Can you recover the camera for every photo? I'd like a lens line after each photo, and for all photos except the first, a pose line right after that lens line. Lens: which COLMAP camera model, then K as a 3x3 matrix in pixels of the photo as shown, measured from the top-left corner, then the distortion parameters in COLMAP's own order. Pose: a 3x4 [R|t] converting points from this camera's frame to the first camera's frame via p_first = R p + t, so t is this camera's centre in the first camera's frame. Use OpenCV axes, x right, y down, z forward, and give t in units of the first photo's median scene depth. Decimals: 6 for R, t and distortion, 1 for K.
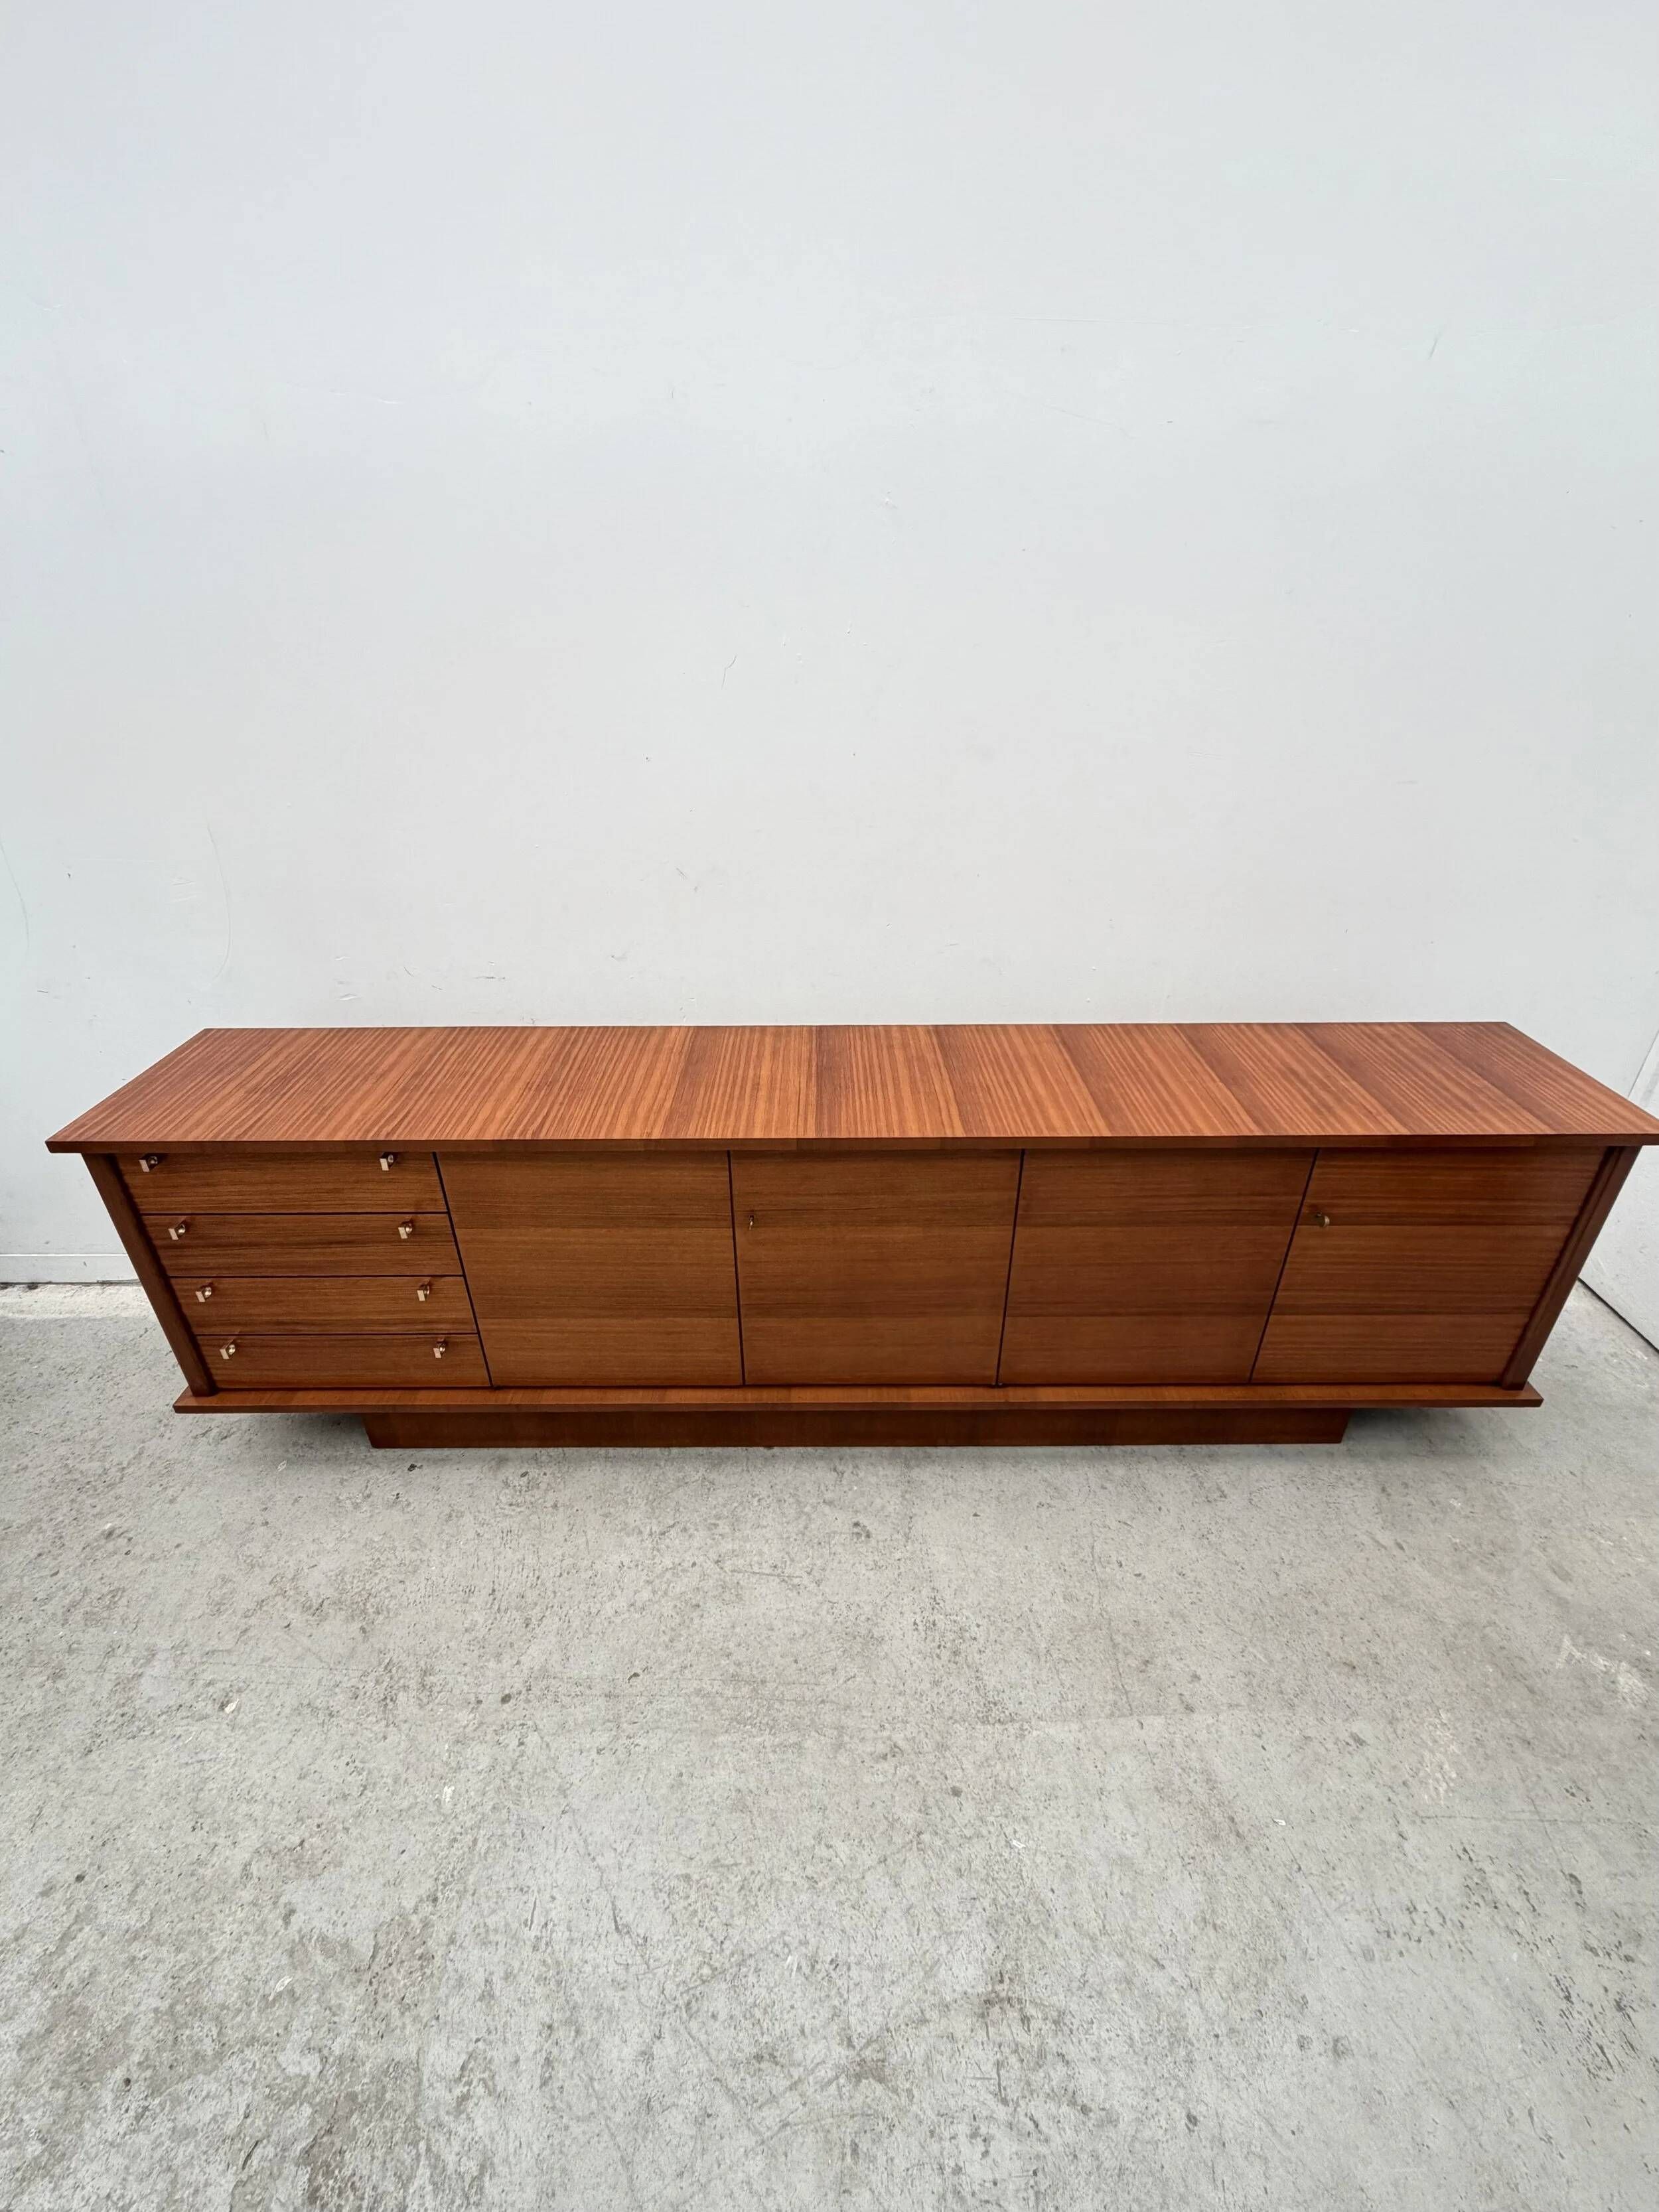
lens RADIAL K [[928.2, 0, 828.4], [0, 928.2, 1097.0], [0, 0, 1]] dist [-0.000701, -0.000319]
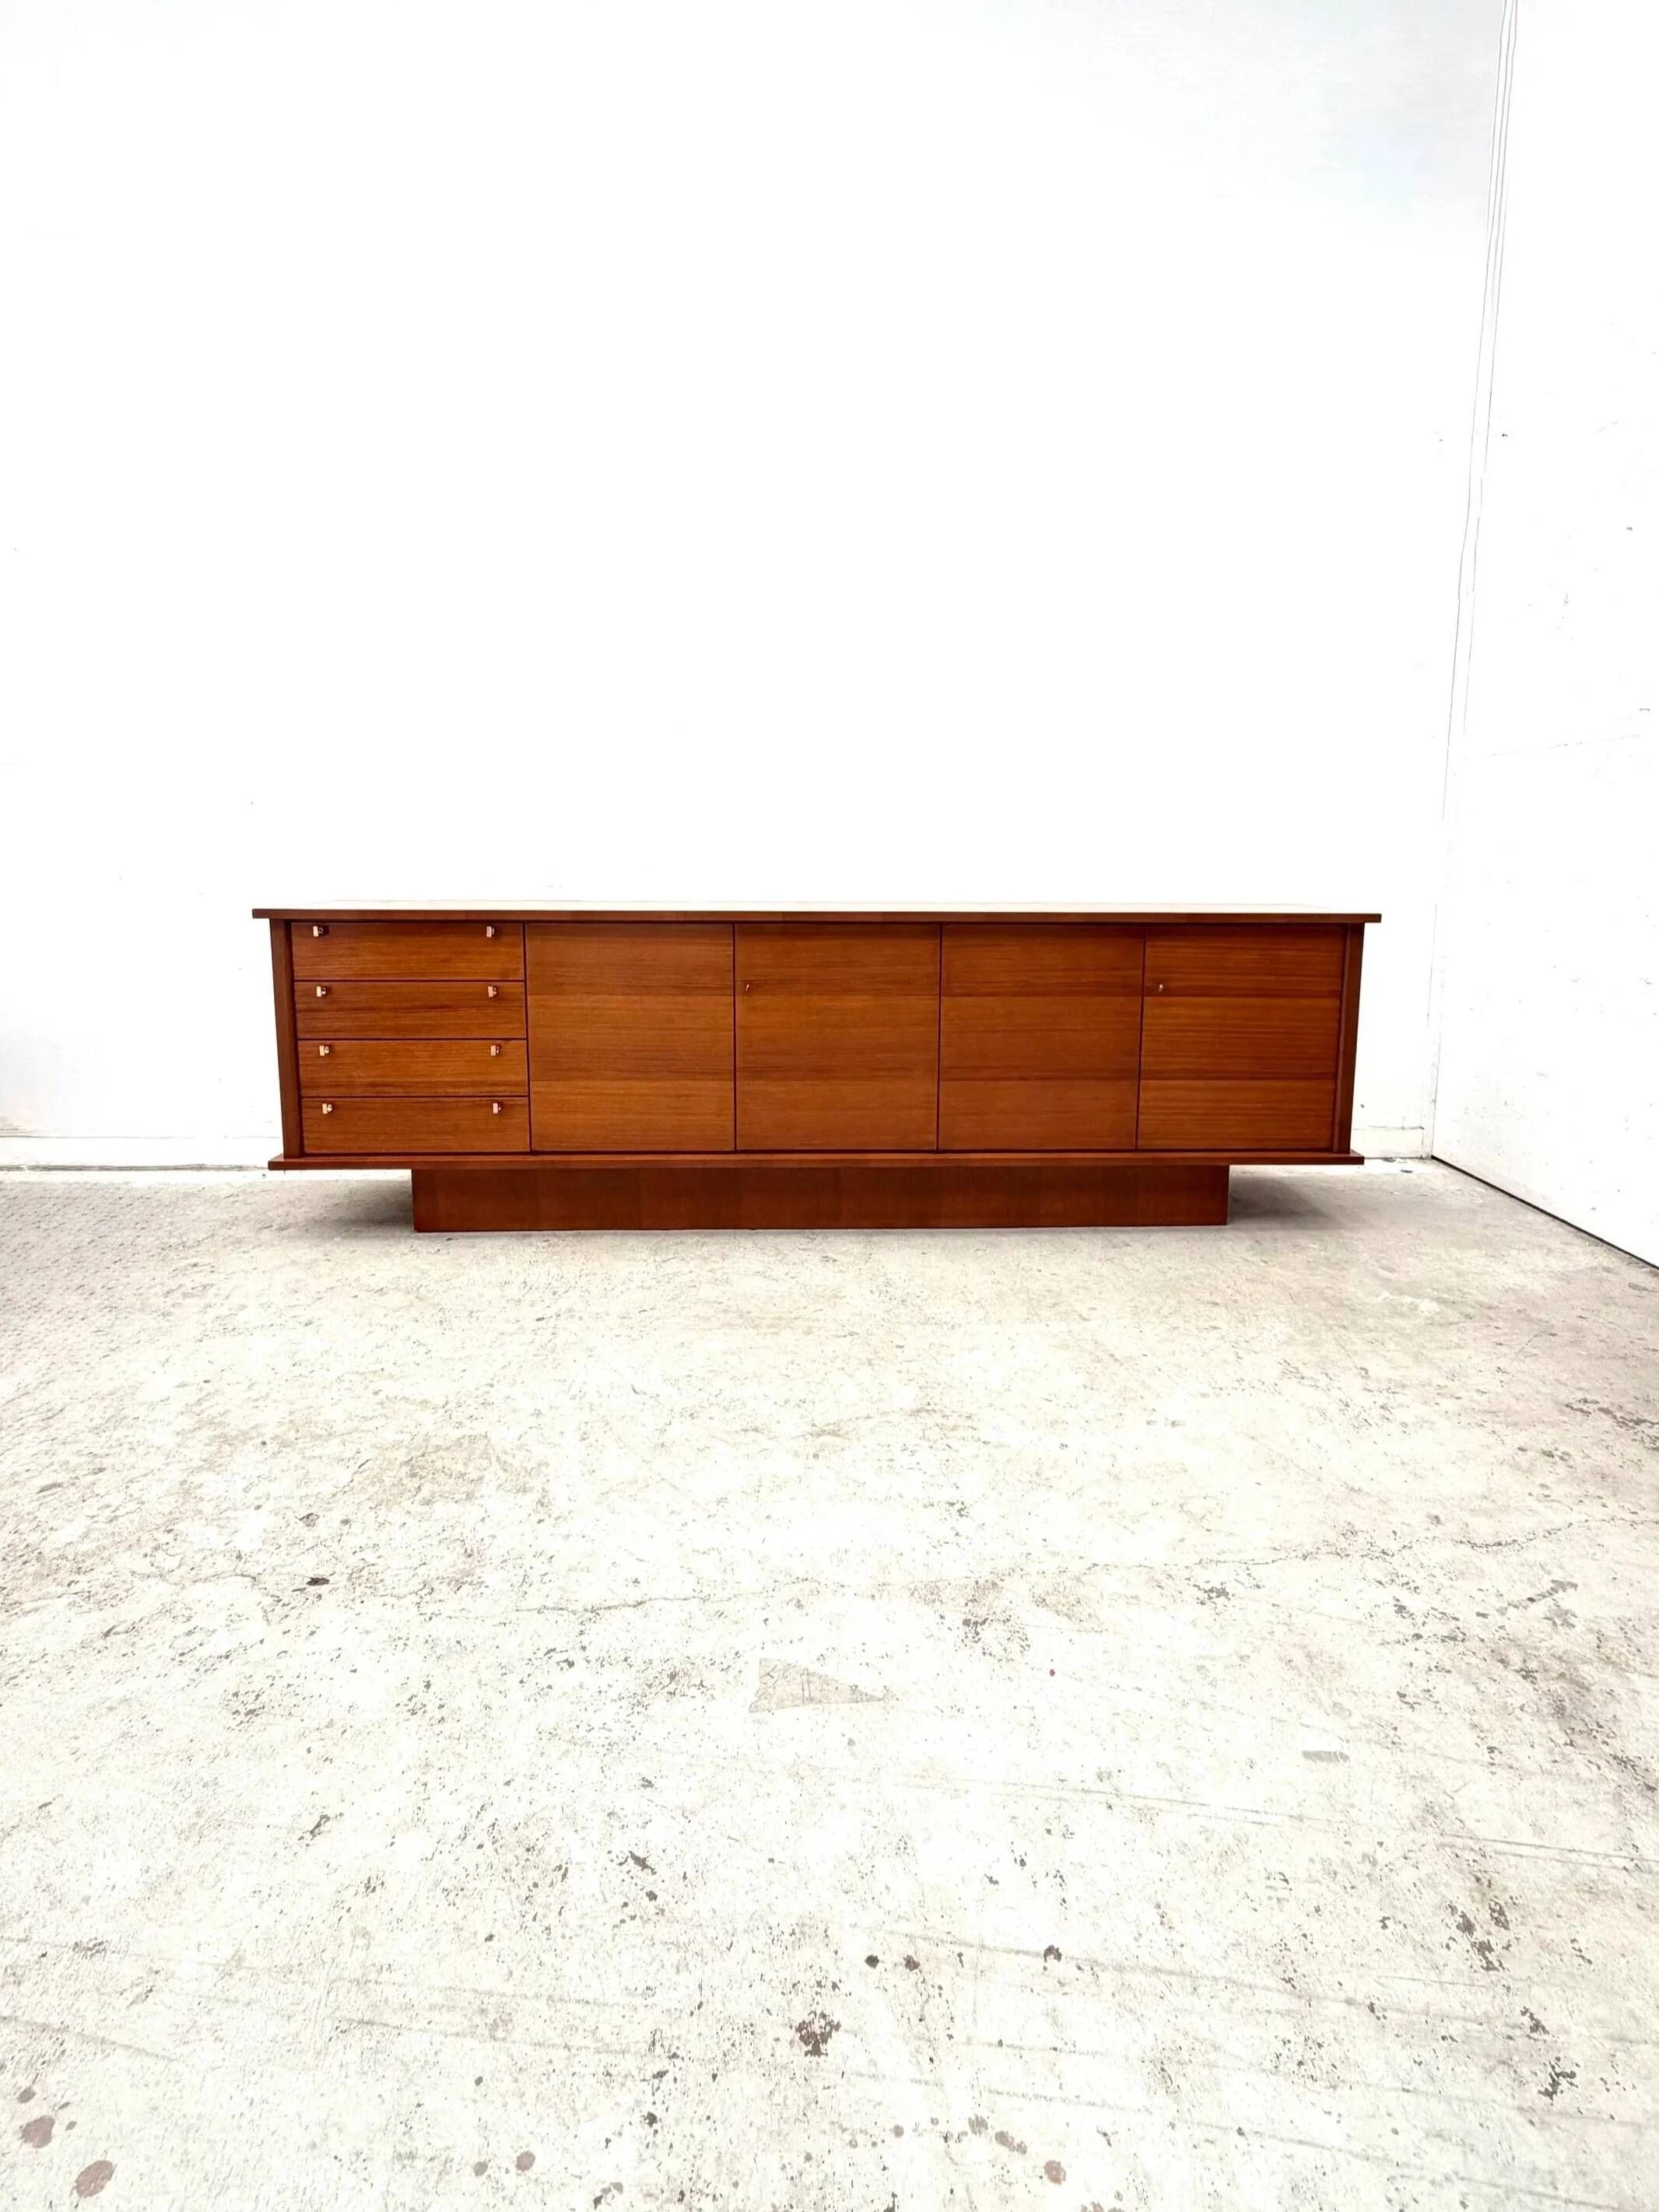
lens RADIAL K [[1059.8, 0, 851.4], [0, 1059.8, 984.3], [0, 0, 1]] dist [-0.000617, -0.000262]
pose [[0.999318, 0.006264, 0.036392, 0.012900], [0.007544, 0.930086, -0.367264, 0.702263], [-0.036149, 0.367288, 0.929405, -0.460365]]
